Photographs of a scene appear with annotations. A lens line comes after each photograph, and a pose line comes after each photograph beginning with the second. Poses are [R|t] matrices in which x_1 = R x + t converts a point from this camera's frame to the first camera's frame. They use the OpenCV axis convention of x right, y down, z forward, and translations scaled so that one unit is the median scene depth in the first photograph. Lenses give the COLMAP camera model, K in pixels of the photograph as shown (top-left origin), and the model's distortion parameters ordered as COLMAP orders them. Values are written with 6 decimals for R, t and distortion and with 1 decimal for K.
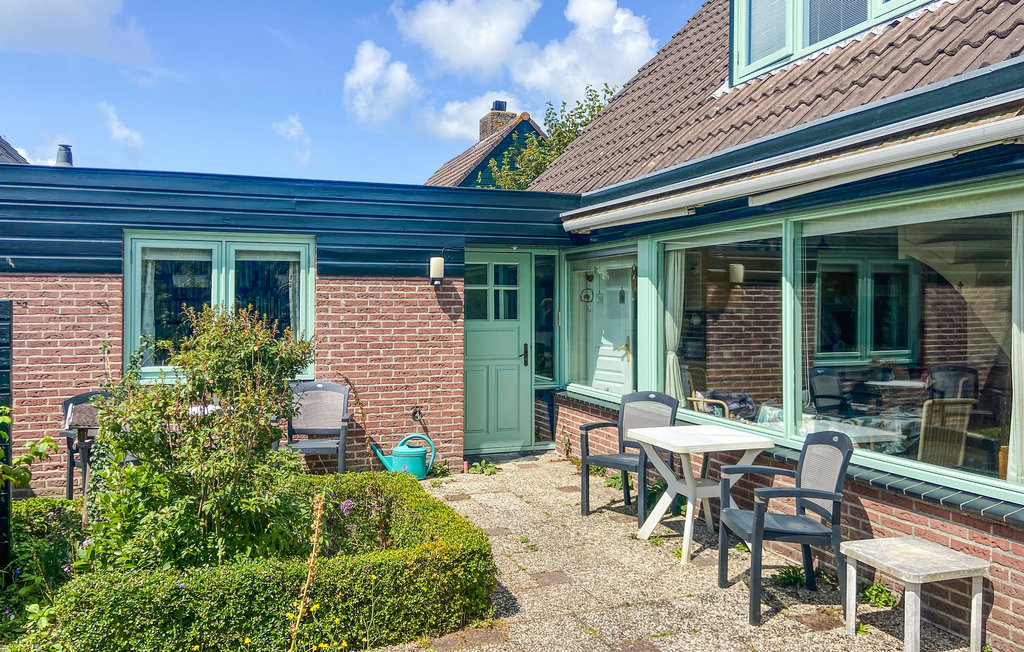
lens RADIAL K [[790.3, 0, 512.0], [0, 790.3, 326.0], [0, 0, 1]] dist [0.000688, -0.001273]
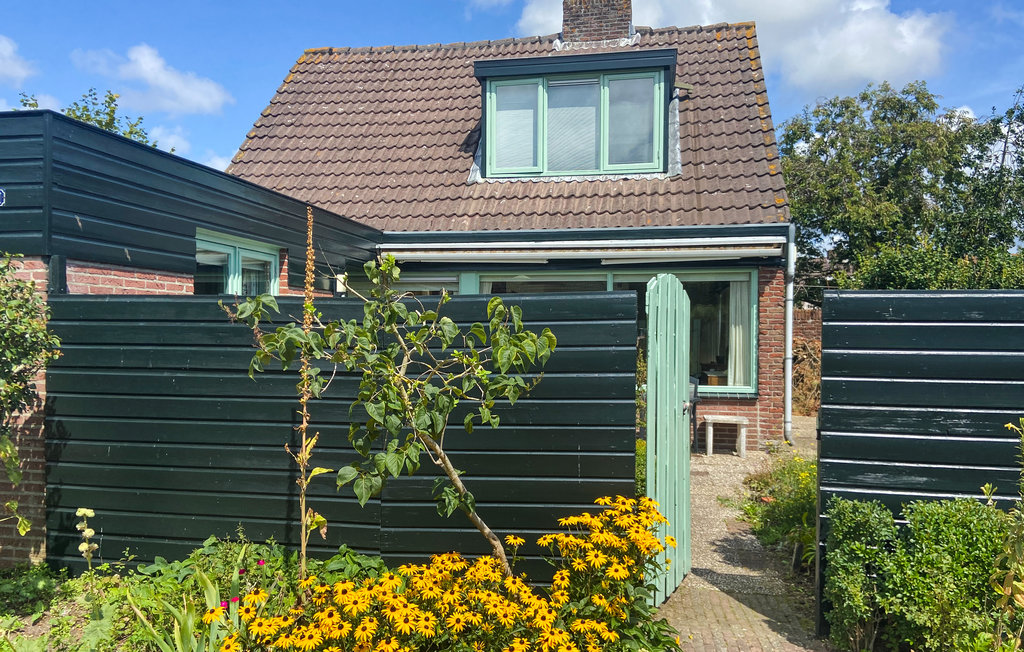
lens RADIAL K [[790.3, 0, 512.0], [0, 790.3, 326.0], [0, 0, 1]] dist [0.000688, -0.001273]
pose [[0.495876, 0.004707, 0.868380, -1.040600], [0.017443, 0.999730, -0.015380, 0.015526], [-0.868218, 0.022774, 0.495660, 0.182522]]
